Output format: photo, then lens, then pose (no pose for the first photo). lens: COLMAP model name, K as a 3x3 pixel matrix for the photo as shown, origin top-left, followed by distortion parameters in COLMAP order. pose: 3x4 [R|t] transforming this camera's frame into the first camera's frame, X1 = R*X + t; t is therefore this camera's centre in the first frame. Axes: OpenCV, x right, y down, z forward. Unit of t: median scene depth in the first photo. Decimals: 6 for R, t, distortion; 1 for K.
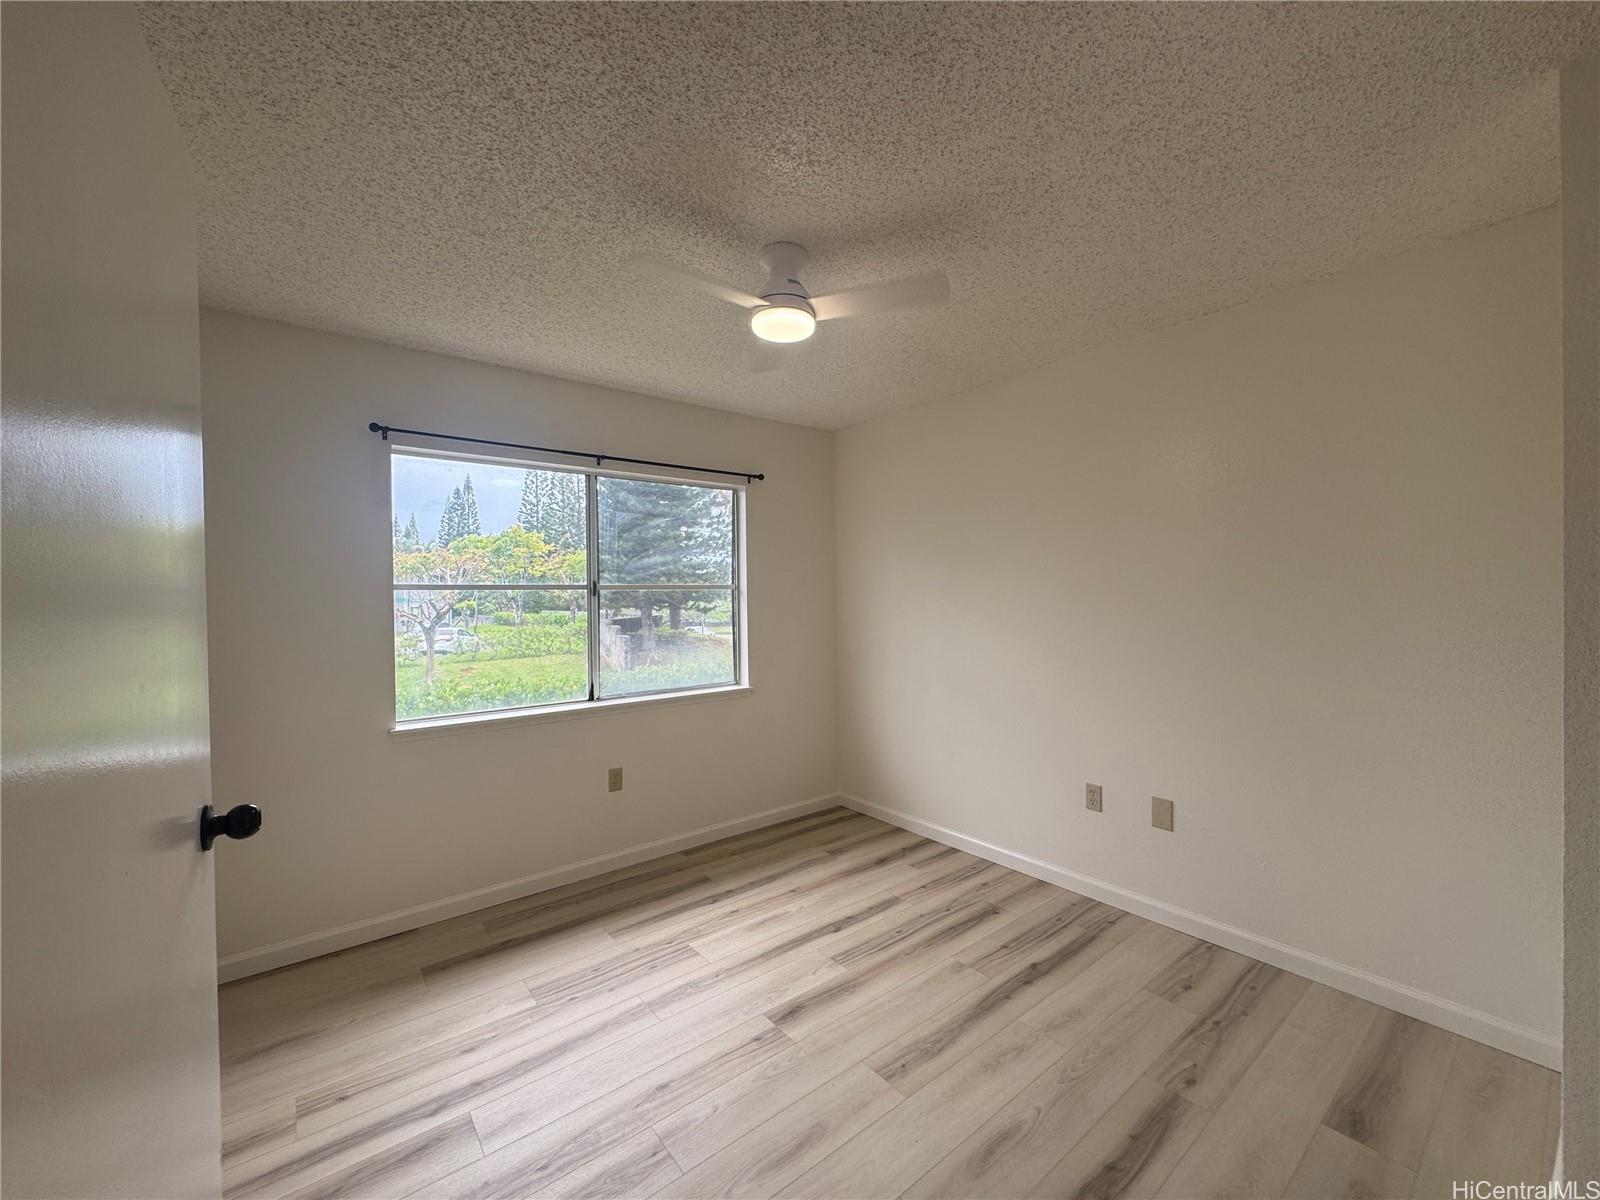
lens RADIAL K [[637.2, 0, 795.5], [0, 637.2, 598.1], [0, 0, 1]] dist [-0.002501, 0.000033]
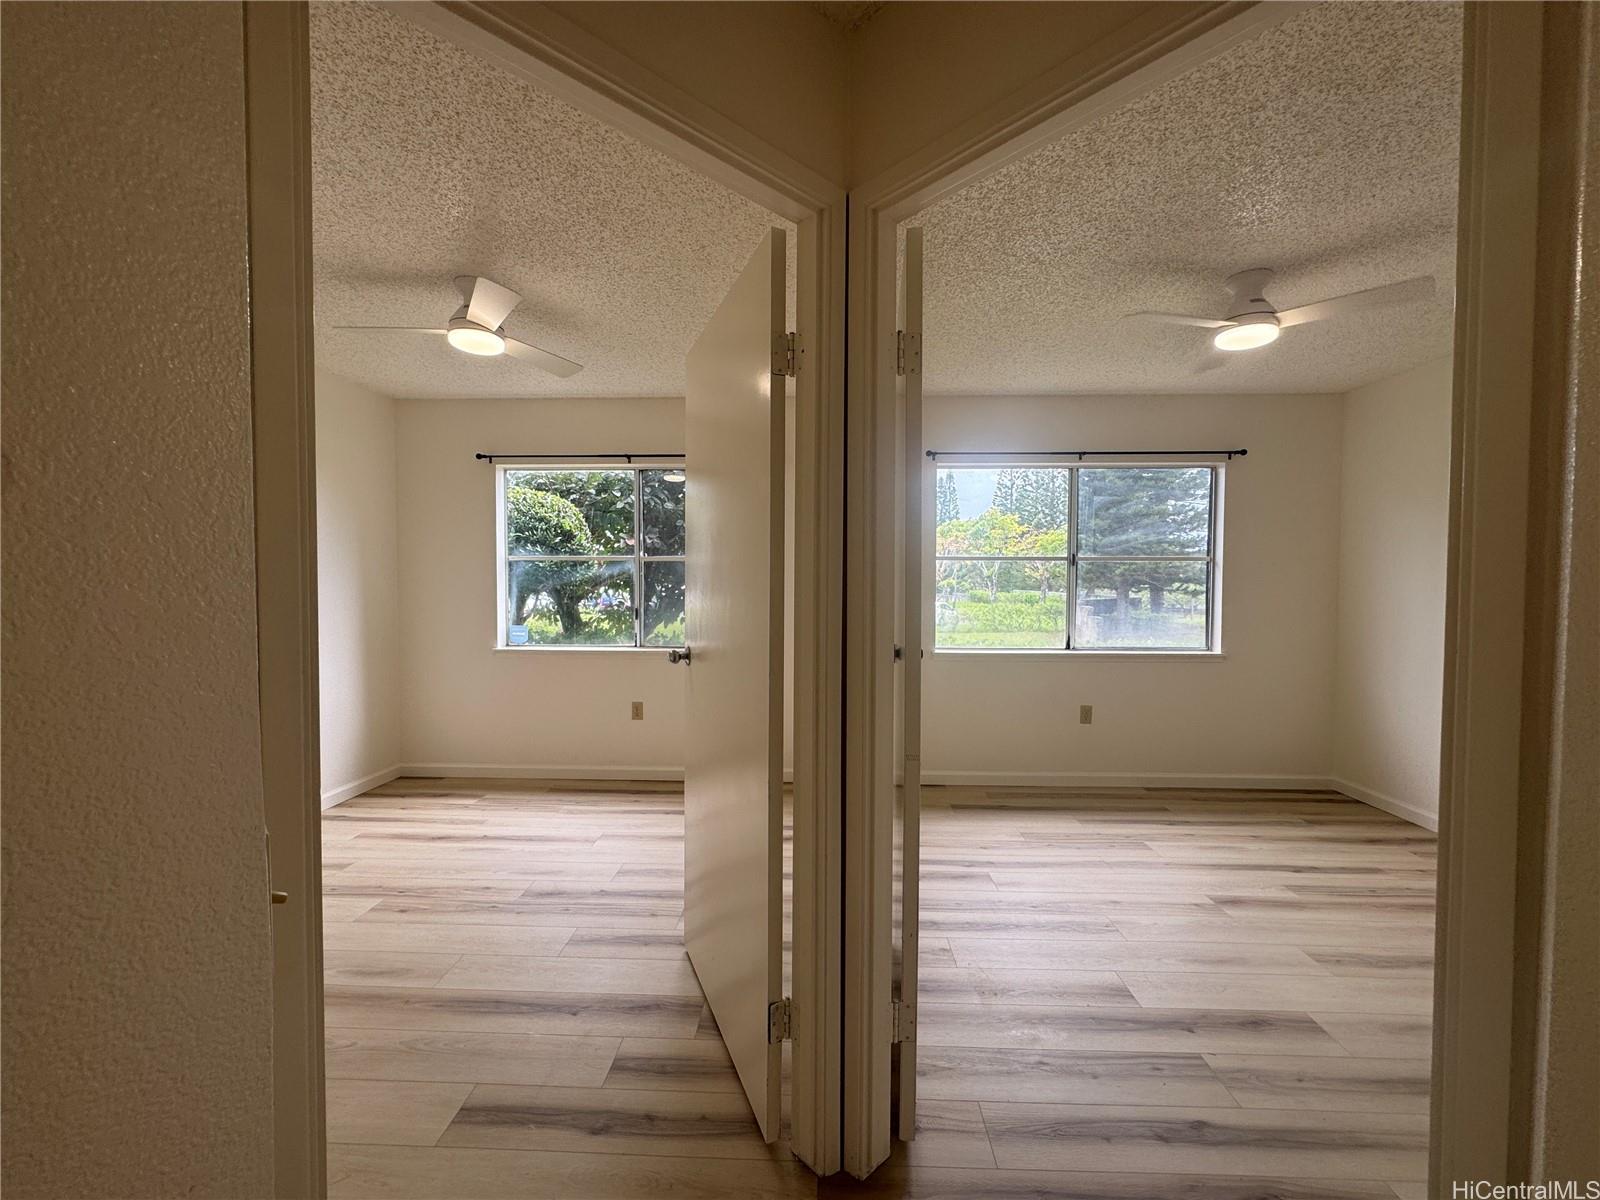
lens RADIAL K [[637.2, 0, 798.3], [0, 637.2, 600.8], [0, 0, 1]] dist [-0.002501, 0.000033]
pose [[0.763030, 0.037549, -0.645271, 0.070389], [-0.015447, 0.999085, 0.039871, 0.020623], [0.646178, -0.020455, 0.762912, -0.261408]]
